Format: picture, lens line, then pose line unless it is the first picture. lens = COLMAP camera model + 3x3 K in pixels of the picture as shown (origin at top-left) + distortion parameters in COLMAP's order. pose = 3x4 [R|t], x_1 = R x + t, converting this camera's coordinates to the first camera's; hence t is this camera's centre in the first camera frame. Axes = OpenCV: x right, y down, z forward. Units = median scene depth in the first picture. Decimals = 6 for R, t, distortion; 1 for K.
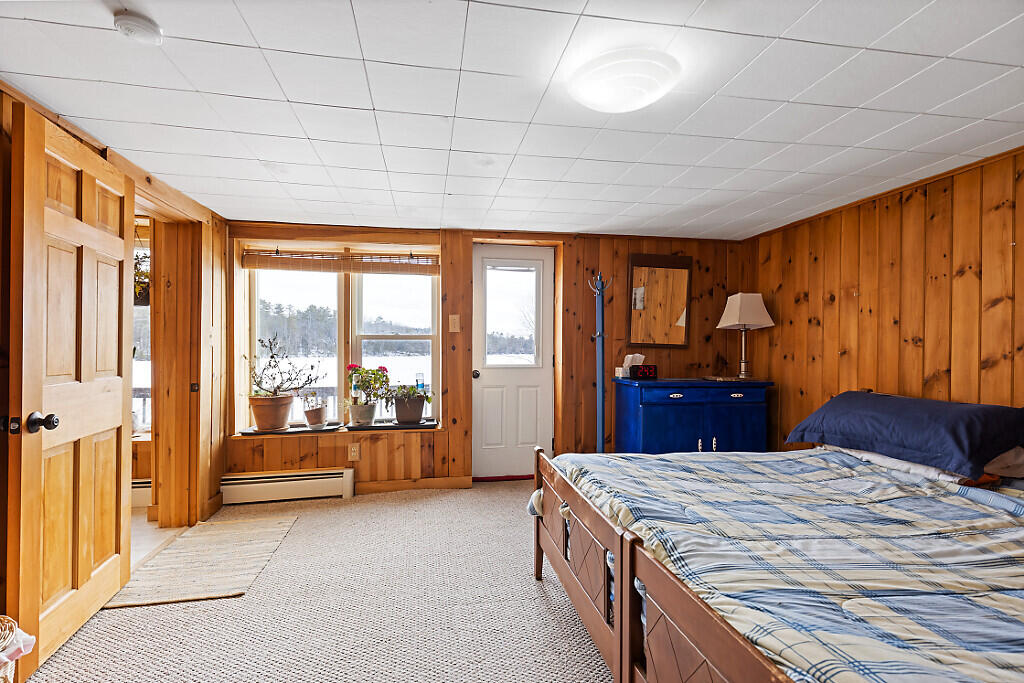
lens RADIAL K [[468.2, 0, 511.9], [0, 468.2, 347.3], [0, 0, 1]] dist [-0.000381, -0.000530]
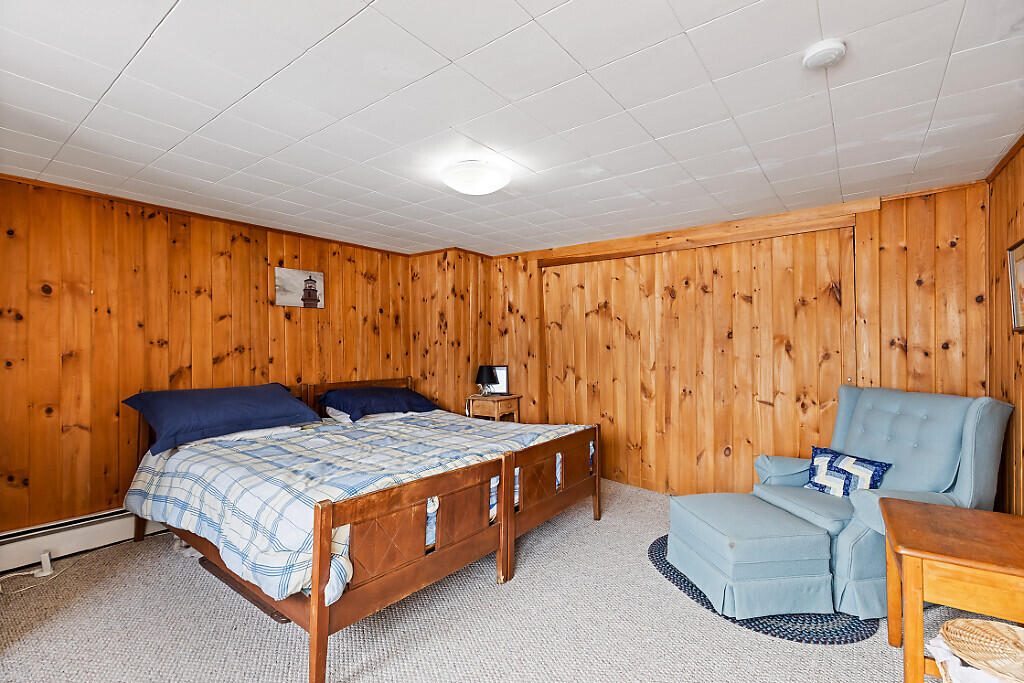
lens RADIAL K [[468.2, 0, 512.1], [0, 468.2, 345.8], [0, 0, 1]] dist [-0.000381, -0.000530]
pose [[-0.675257, -0.001172, 0.737582, -0.577890], [-0.003344, 0.999993, -0.001472, -0.008100], [-0.737575, -0.003460, -0.675256, 1.142975]]
